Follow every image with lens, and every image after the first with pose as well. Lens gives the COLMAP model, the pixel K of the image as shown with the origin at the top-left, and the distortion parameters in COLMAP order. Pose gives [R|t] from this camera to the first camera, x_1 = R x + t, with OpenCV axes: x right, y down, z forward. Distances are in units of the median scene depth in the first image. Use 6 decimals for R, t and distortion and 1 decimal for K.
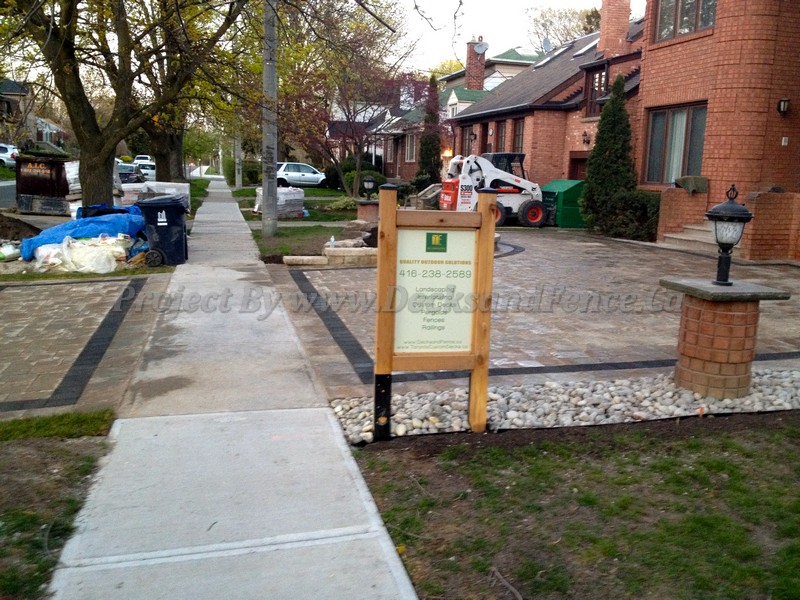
lens RADIAL K [[806.9, 0, 399.3], [0, 806.9, 307.0], [0, 0, 1]] dist [0.047789, 0.000000]
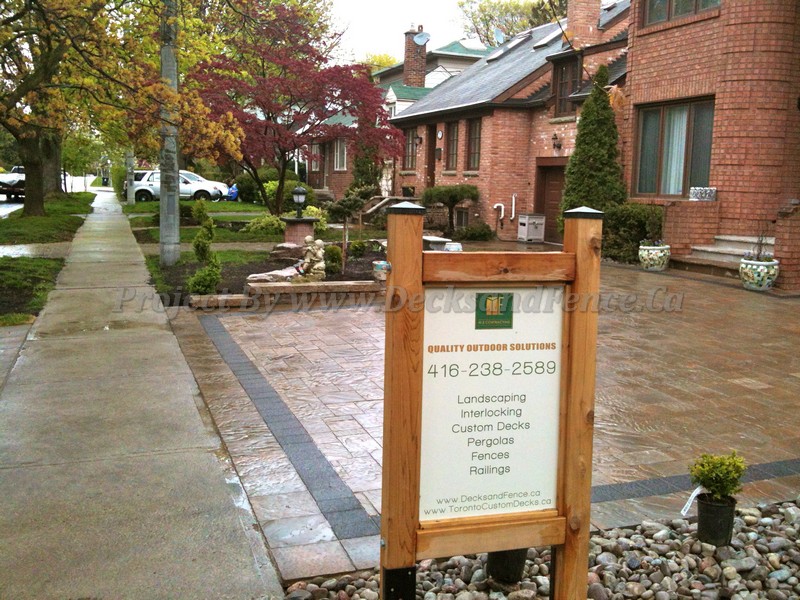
lens RADIAL K [[824.9, 0, 404.8], [0, 824.9, 292.9], [0, 0, 1]] dist [0.024813, 0.000000]
pose [[0.993079, -0.019590, 0.115804, -0.032073], [0.023466, 0.999206, -0.032206, -0.032285], [-0.115081, 0.034700, 0.992750, 0.199141]]
